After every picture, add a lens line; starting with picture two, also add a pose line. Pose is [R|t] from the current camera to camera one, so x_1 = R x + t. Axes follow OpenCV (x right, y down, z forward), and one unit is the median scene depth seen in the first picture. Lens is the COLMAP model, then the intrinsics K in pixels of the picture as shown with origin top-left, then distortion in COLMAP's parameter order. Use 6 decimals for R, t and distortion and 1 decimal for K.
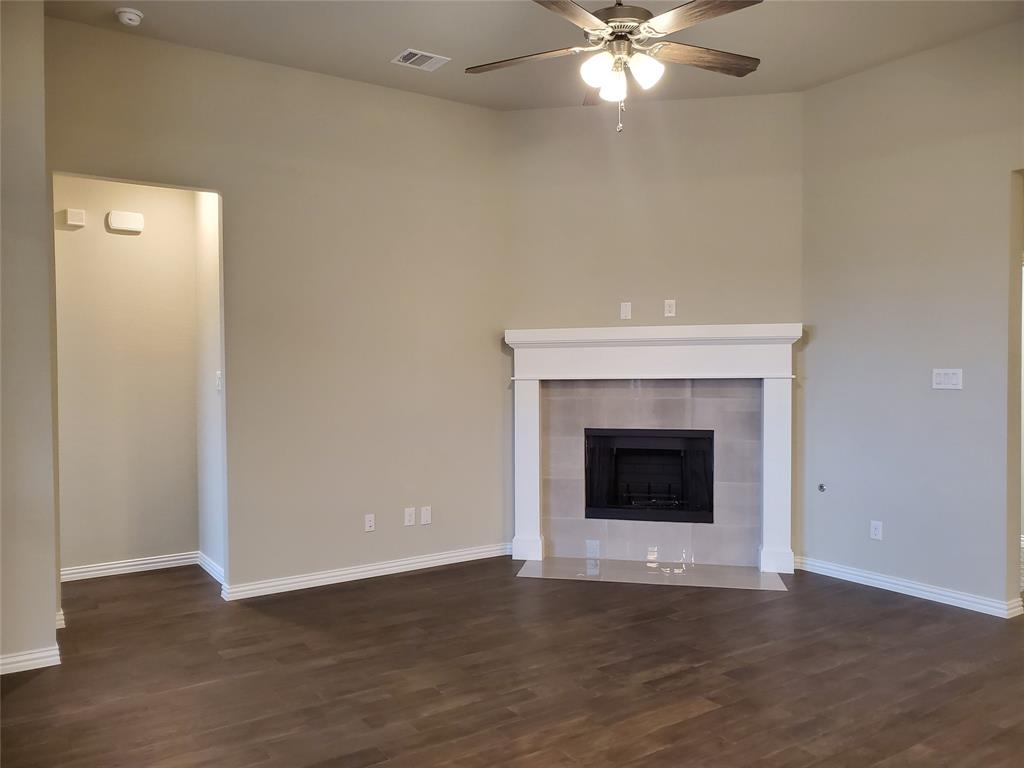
lens RADIAL K [[797.6, 0, 506.4], [0, 797.6, 381.2], [0, 0, 1]] dist [0.024936, -0.027325]
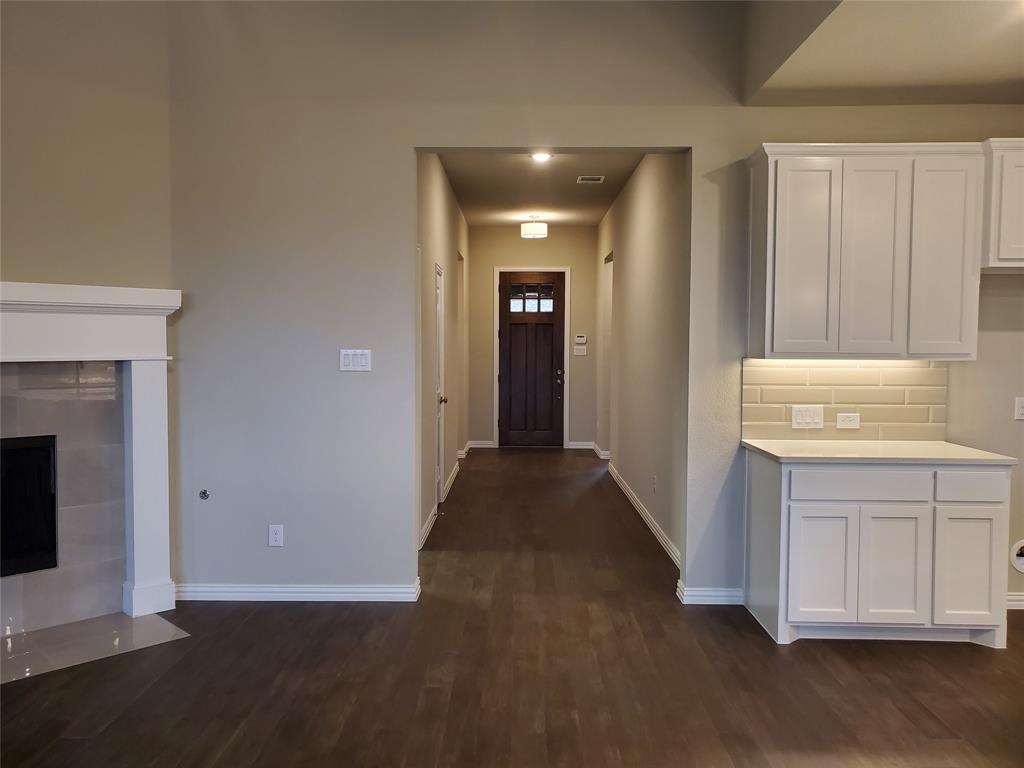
lens RADIAL K [[797.6, 0, 505.9], [0, 797.6, 384.3], [0, 0, 1]] dist [0.024936, -0.027325]
pose [[0.573720, -0.034005, 0.818345, -0.089859], [0.005997, 0.999285, 0.037320, -0.007152], [-0.819030, -0.016504, 0.573514, 0.280827]]
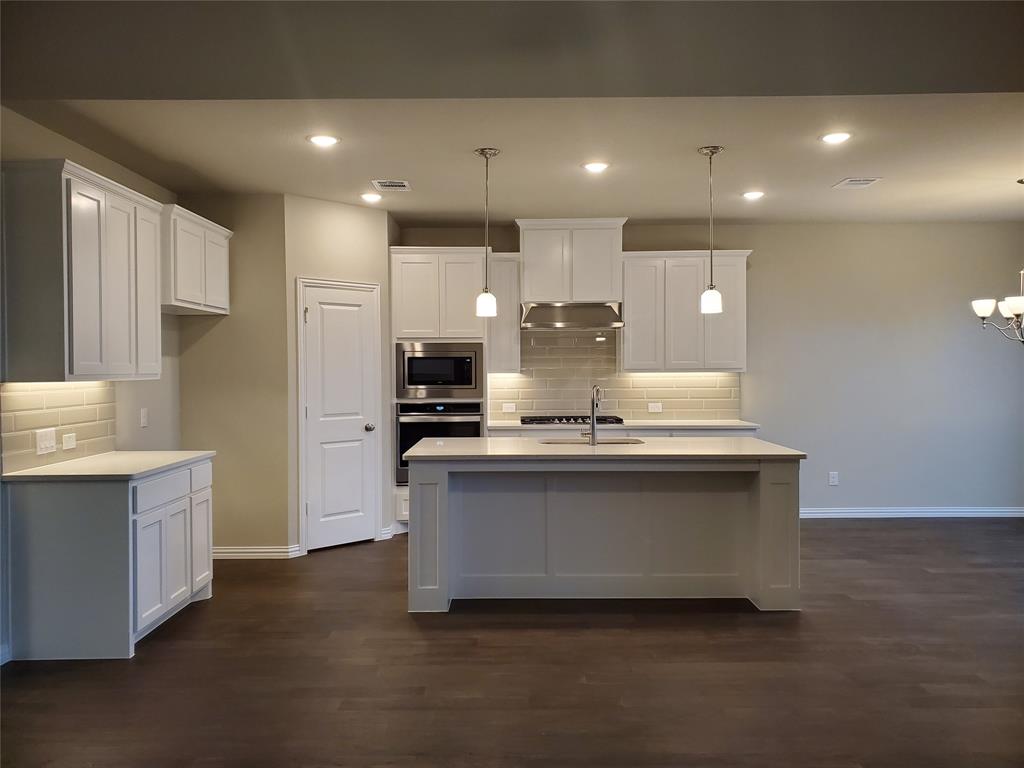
lens RADIAL K [[797.6, 0, 514.2], [0, 797.6, 373.8], [0, 0, 1]] dist [0.024936, -0.027325]
pose [[-0.831761, 0.003750, 0.555121, -0.077478], [0.016905, 0.999685, 0.018576, -0.015211], [-0.554876, 0.024835, -0.831562, 0.871044]]
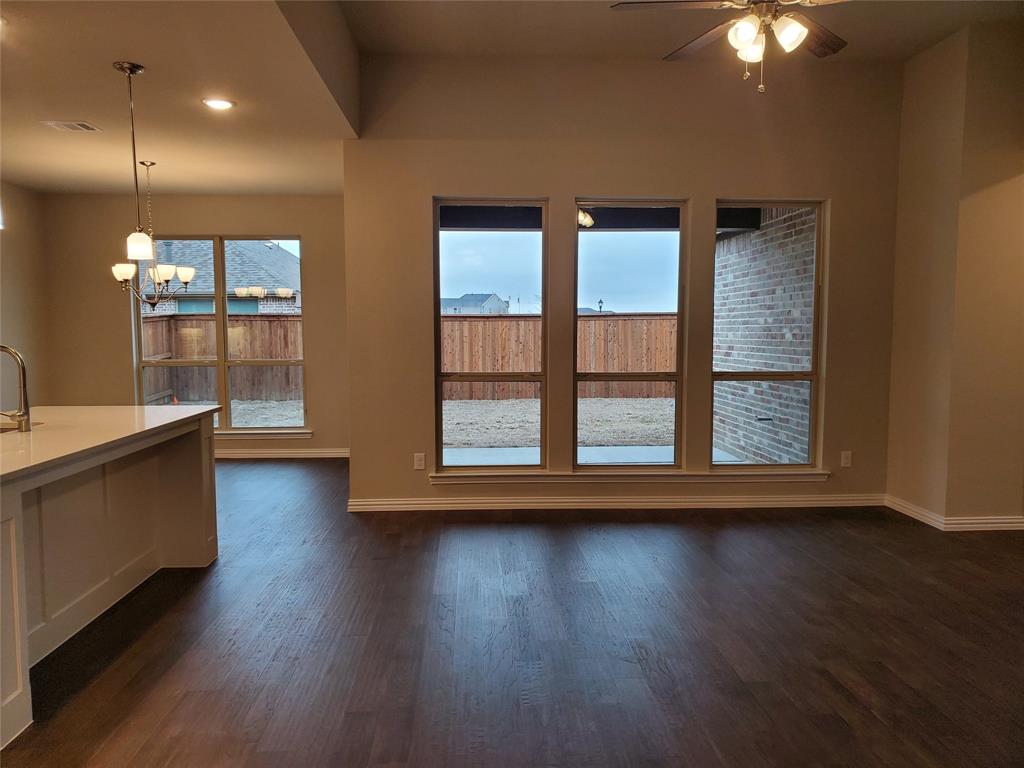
lens RADIAL K [[797.6, 0, 507.4], [0, 797.6, 391.0], [0, 0, 1]] dist [0.024936, -0.027325]
pose [[-0.516652, 0.071792, -0.853180, 0.706089], [-0.008376, 0.996007, 0.088883, -0.007481], [0.856155, 0.053068, -0.513988, 0.729461]]
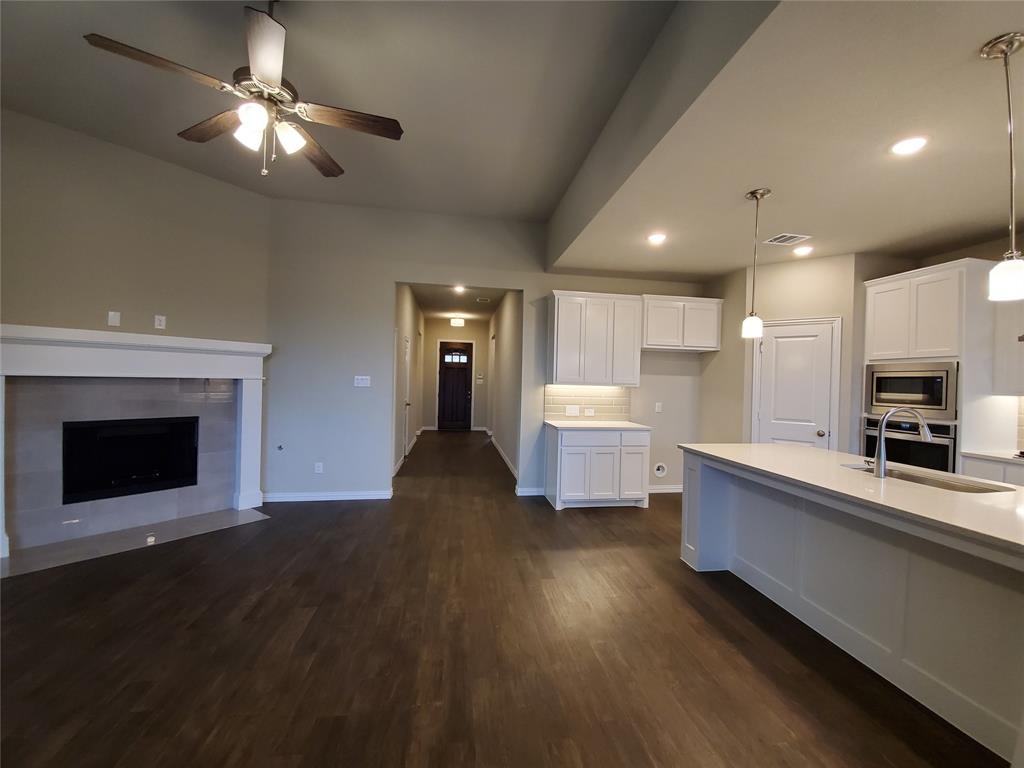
lens RADIAL K [[405.2, 0, 523.2], [0, 405.2, 382.9], [0, 0, 1]] dist [-0.000169, -0.008171]
pose [[0.409970, 0.011917, 0.912021, -0.145928], [-0.013054, 0.999889, -0.007197, 0.002211], [-0.912006, -0.008955, 0.410080, 0.219303]]
